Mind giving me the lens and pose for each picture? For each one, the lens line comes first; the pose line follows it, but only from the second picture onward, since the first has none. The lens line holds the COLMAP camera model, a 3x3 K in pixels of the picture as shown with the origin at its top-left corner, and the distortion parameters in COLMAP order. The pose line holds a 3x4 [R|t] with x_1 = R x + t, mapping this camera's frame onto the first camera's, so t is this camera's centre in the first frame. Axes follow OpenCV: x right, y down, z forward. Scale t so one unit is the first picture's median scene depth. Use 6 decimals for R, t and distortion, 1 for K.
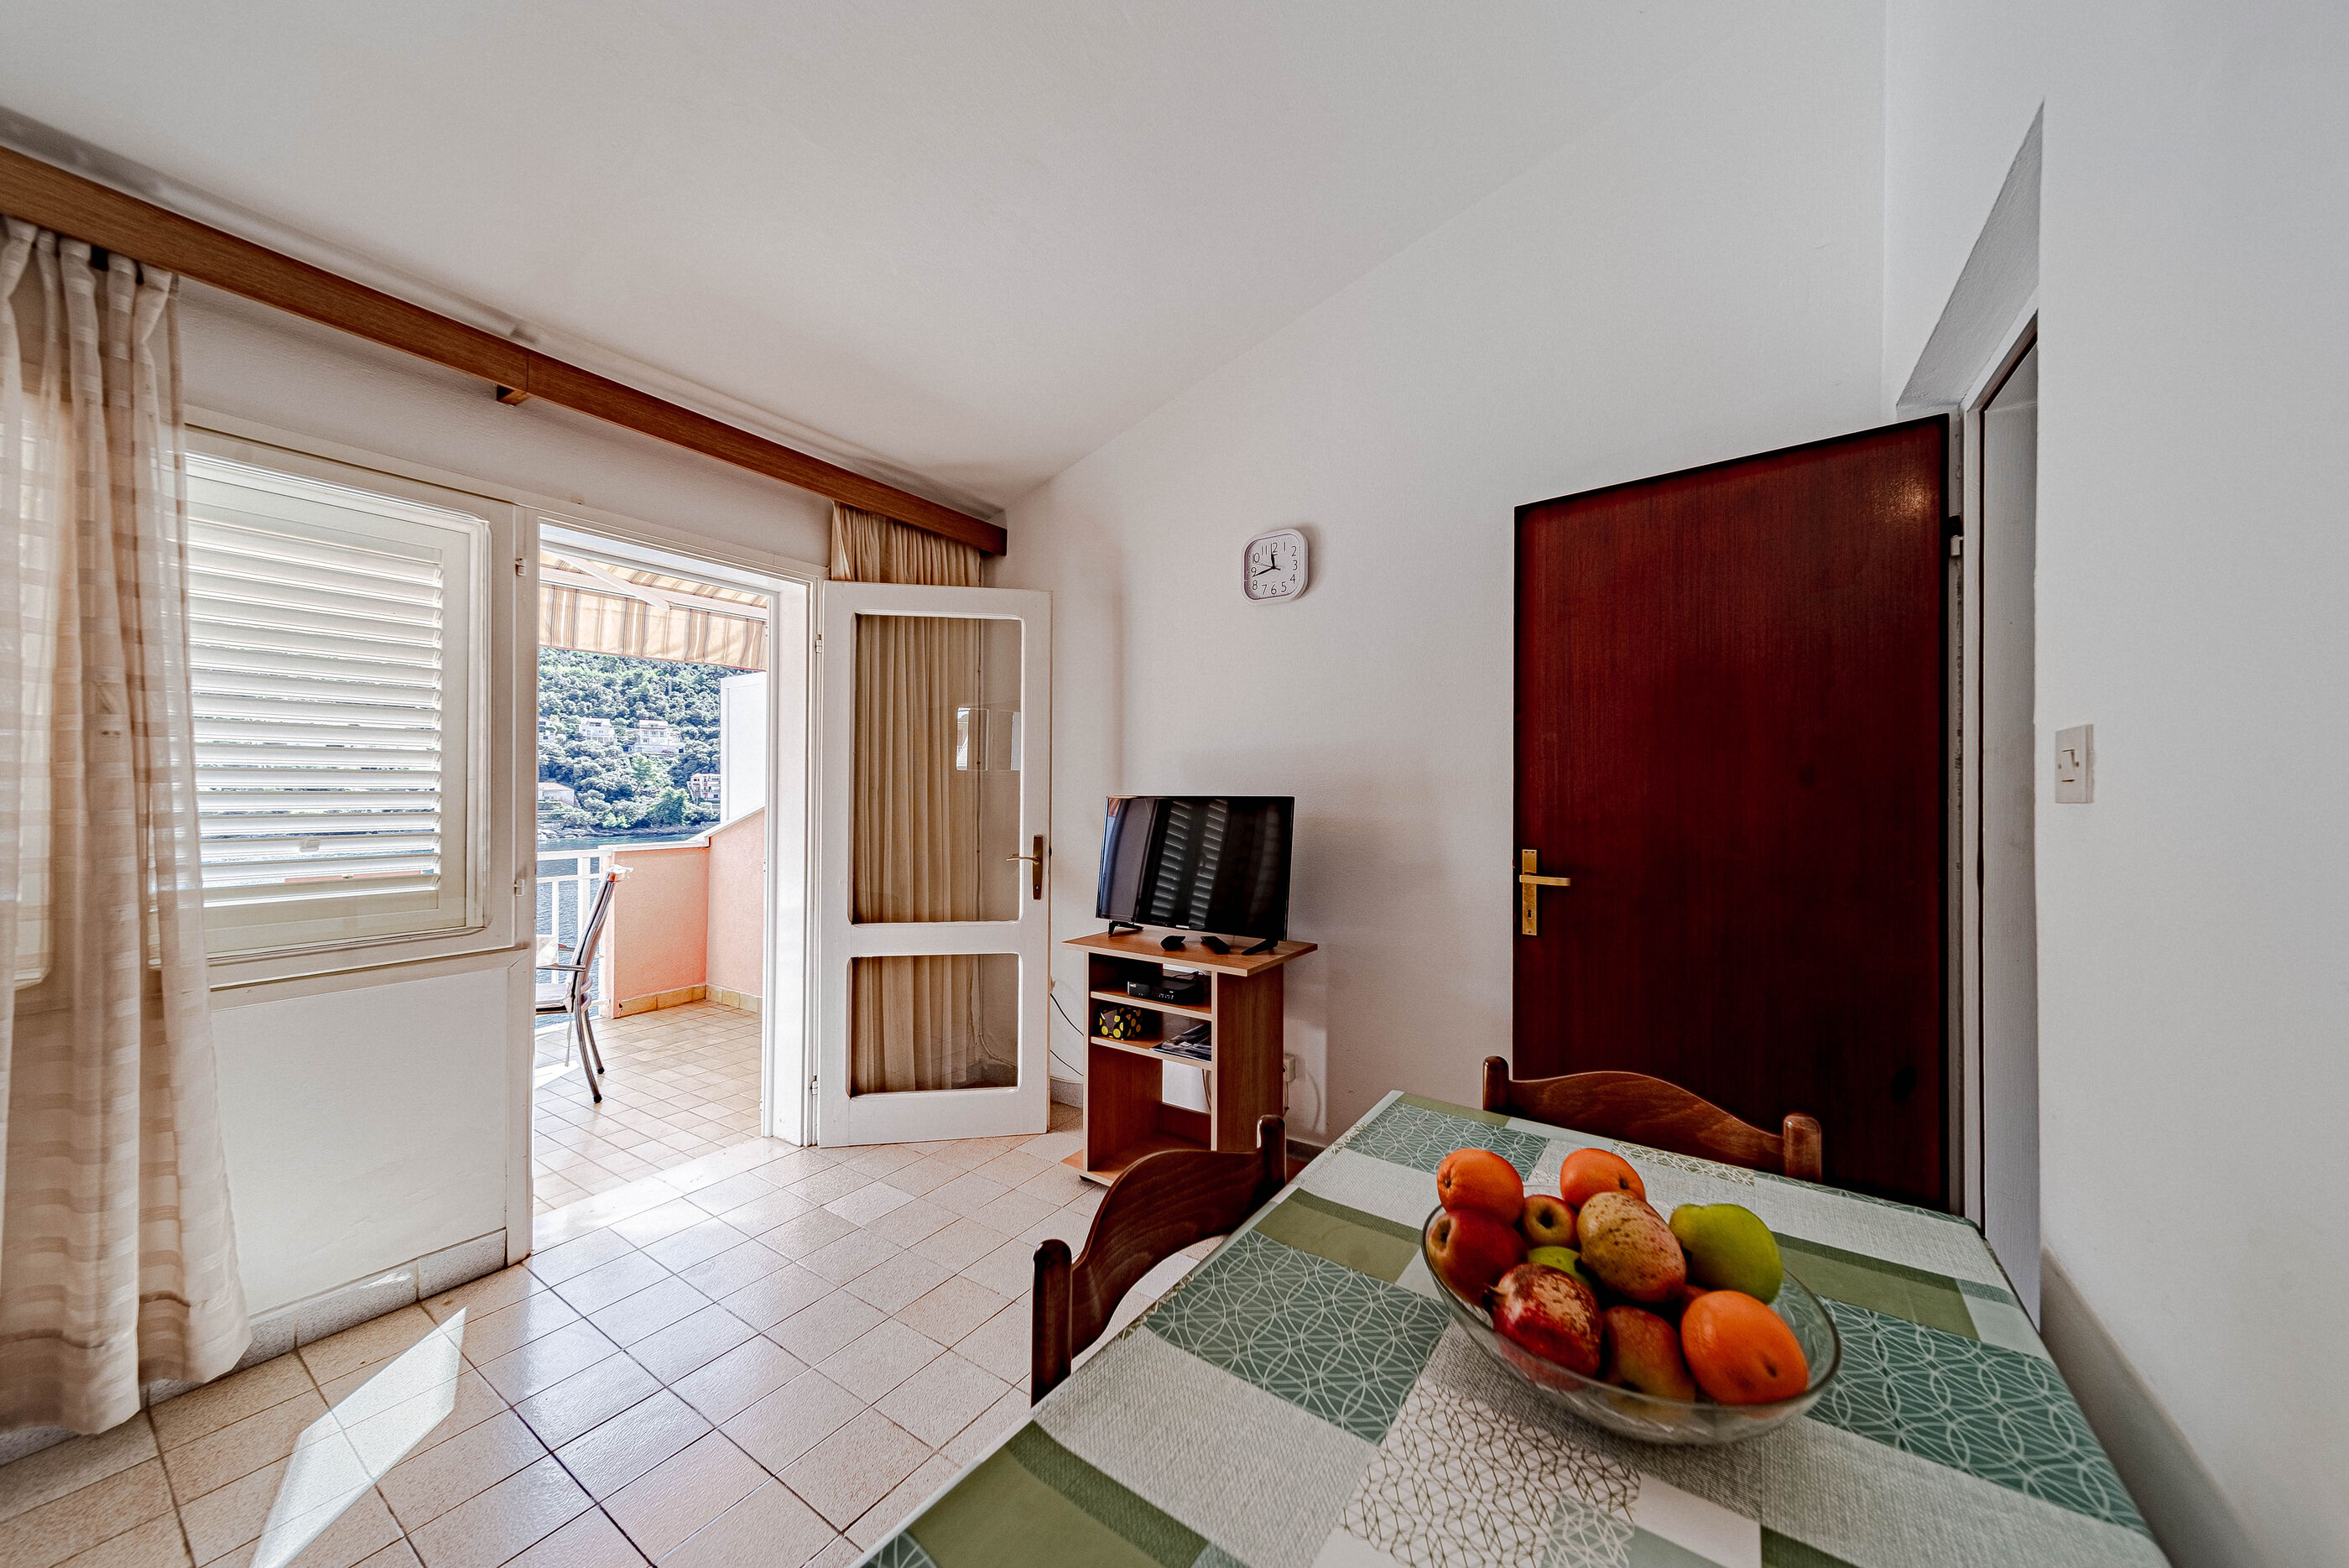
lens RADIAL K [[810.4, 0, 1172.4], [0, 810.4, 788.7], [0, 0, 1]] dist [0.009334, -0.000697]
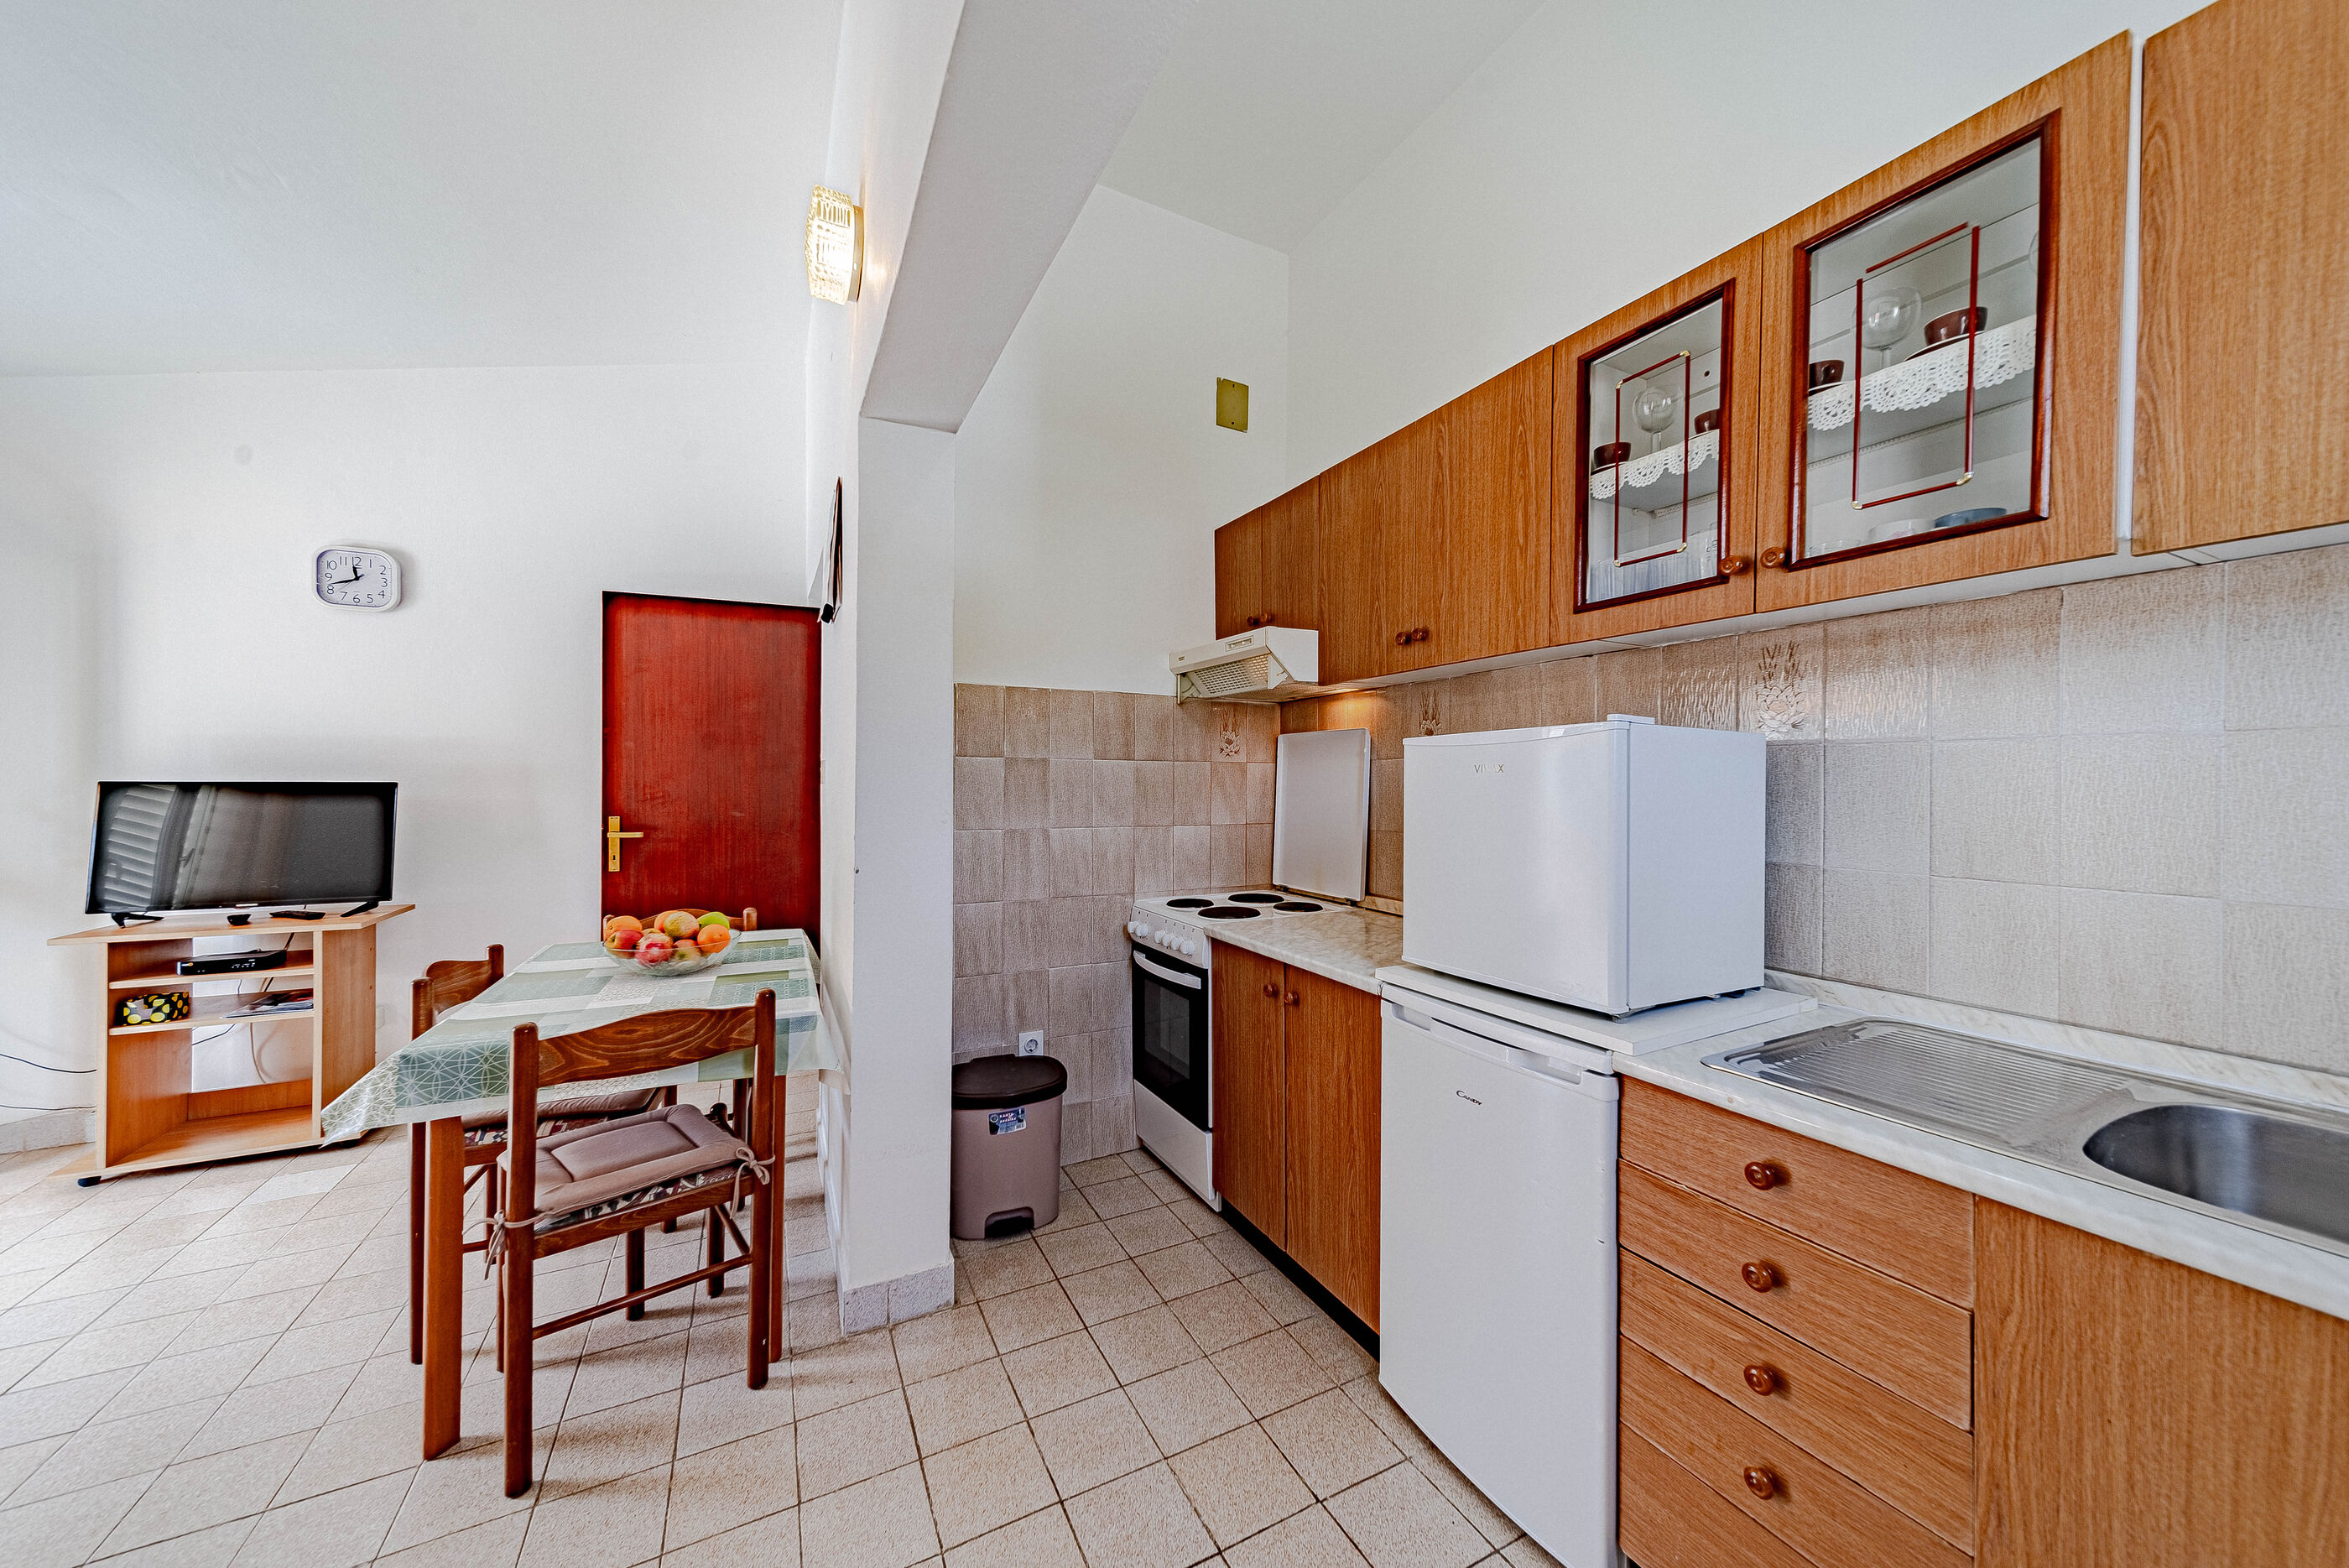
lens RADIAL K [[810.4, 0, 1173.5], [0, 810.4, 788.2], [0, 0, 1]] dist [0.009334, -0.000697]
pose [[0.487560, -0.005954, 0.873069, -0.341699], [-0.008328, 0.999900, 0.011469, -0.004689], [-0.873050, -0.012863, 0.487462, -0.595051]]
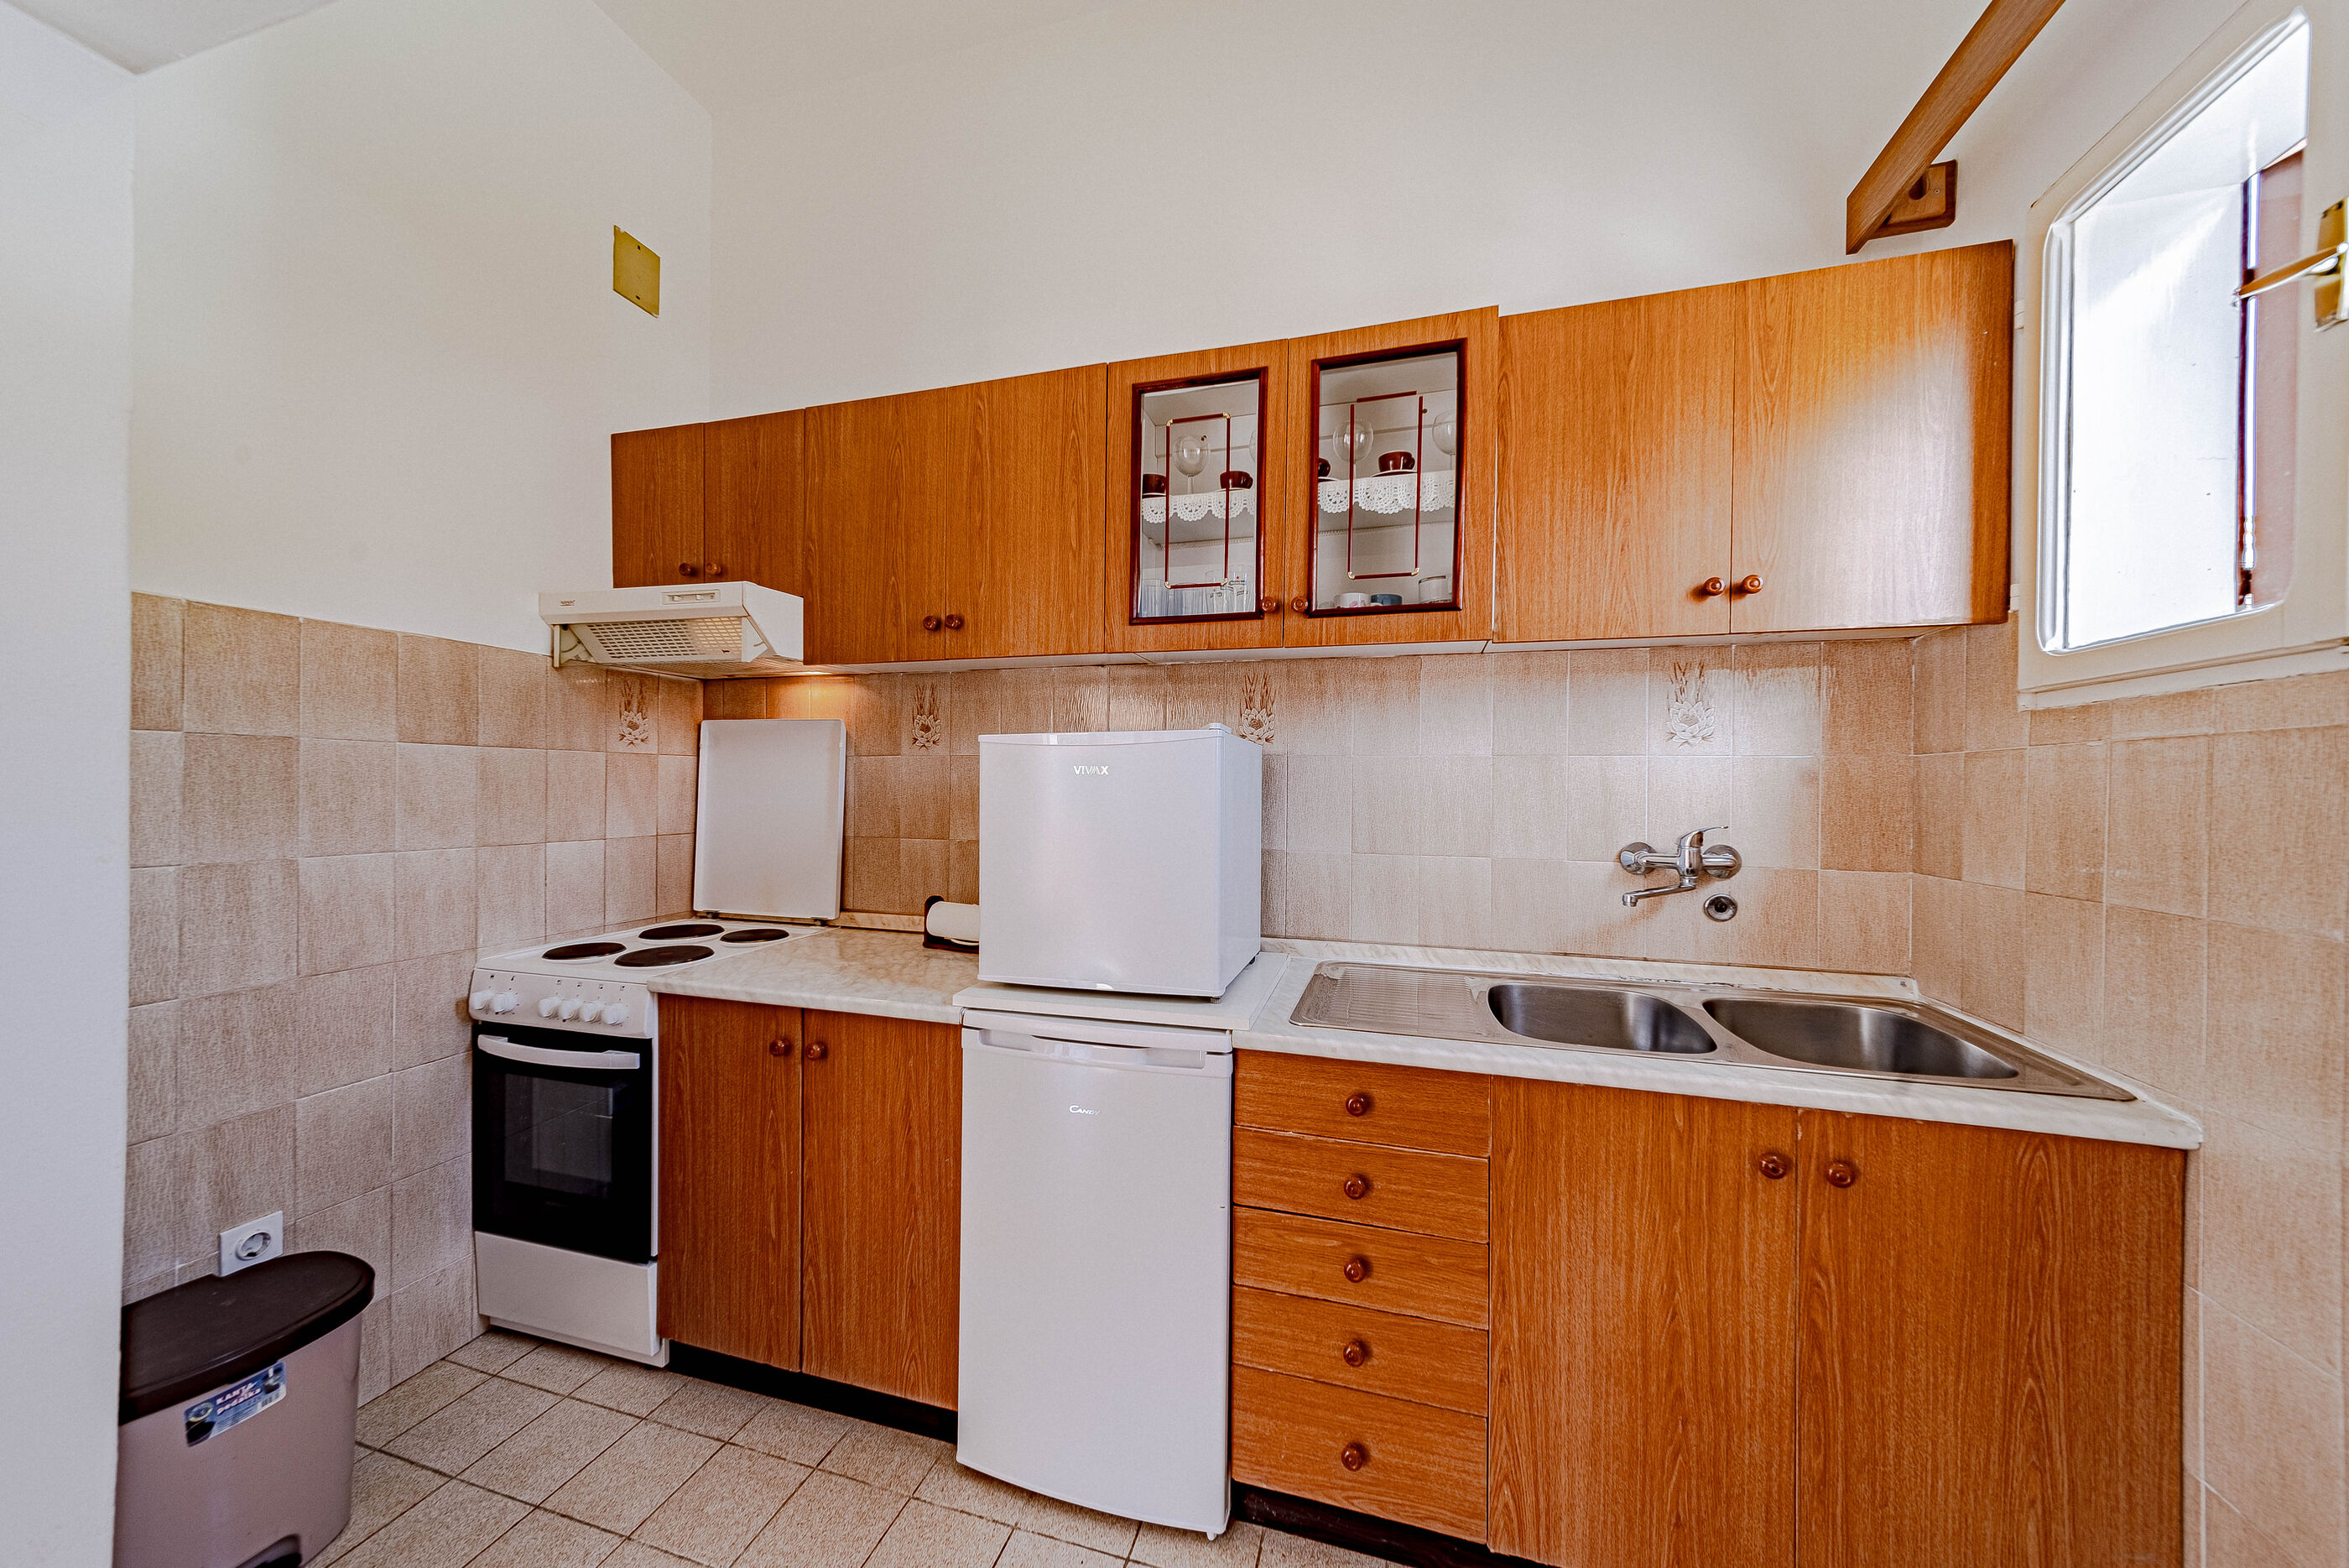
lens RADIAL K [[810.4, 0, 1173.3], [0, 810.4, 786.8], [0, 0, 1]] dist [0.009334, -0.000697]
pose [[-0.295621, -0.007561, 0.955275, -0.285732], [-0.015519, 0.999875, 0.003112, -0.004997], [-0.955179, -0.013905, -0.295702, -0.389992]]
